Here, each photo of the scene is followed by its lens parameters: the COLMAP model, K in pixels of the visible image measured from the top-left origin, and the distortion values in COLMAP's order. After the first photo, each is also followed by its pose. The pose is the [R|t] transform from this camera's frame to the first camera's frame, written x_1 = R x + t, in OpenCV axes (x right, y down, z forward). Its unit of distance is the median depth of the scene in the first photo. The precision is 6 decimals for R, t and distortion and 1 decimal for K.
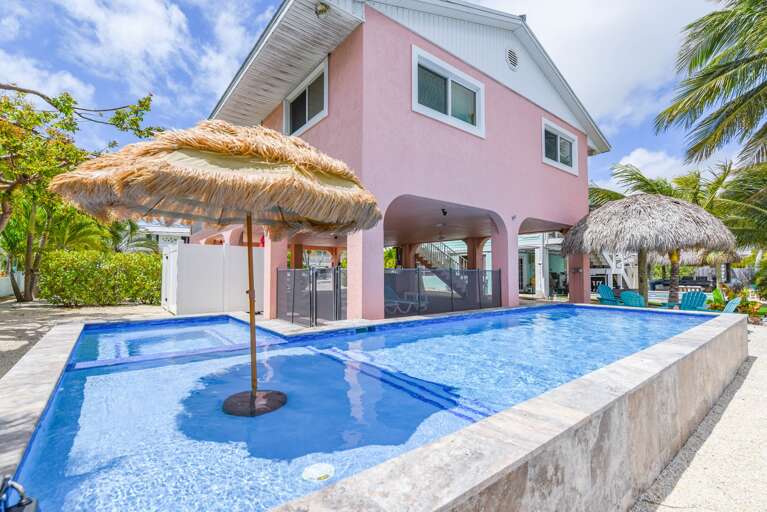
lens RADIAL K [[334.9, 0, 381.2], [0, 334.9, 257.1], [0, 0, 1]] dist [-0.012156, -0.002913]
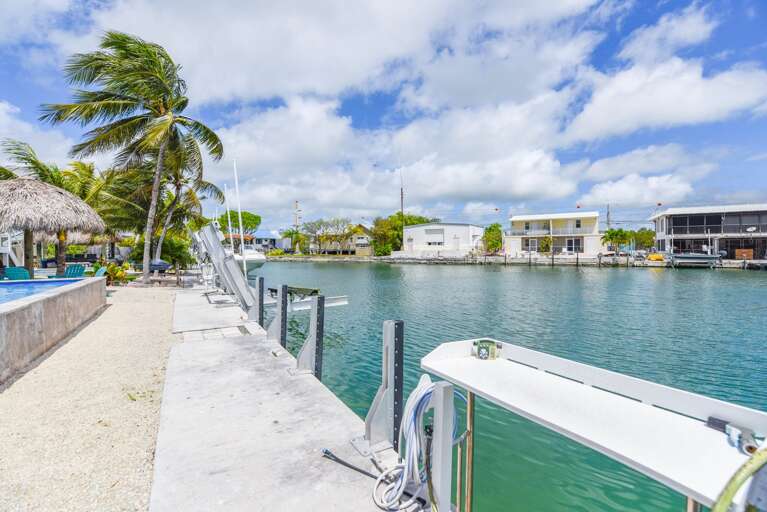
lens RADIAL K [[334.9, 0, 382.0], [0, 334.9, 251.3], [0, 0, 1]] dist [-0.012156, -0.002913]
pose [[0.095913, -0.014117, 0.995290, -0.178170], [-0.031560, 0.999354, 0.017216, -0.005227], [-0.994889, -0.033063, 0.095405, -0.257509]]
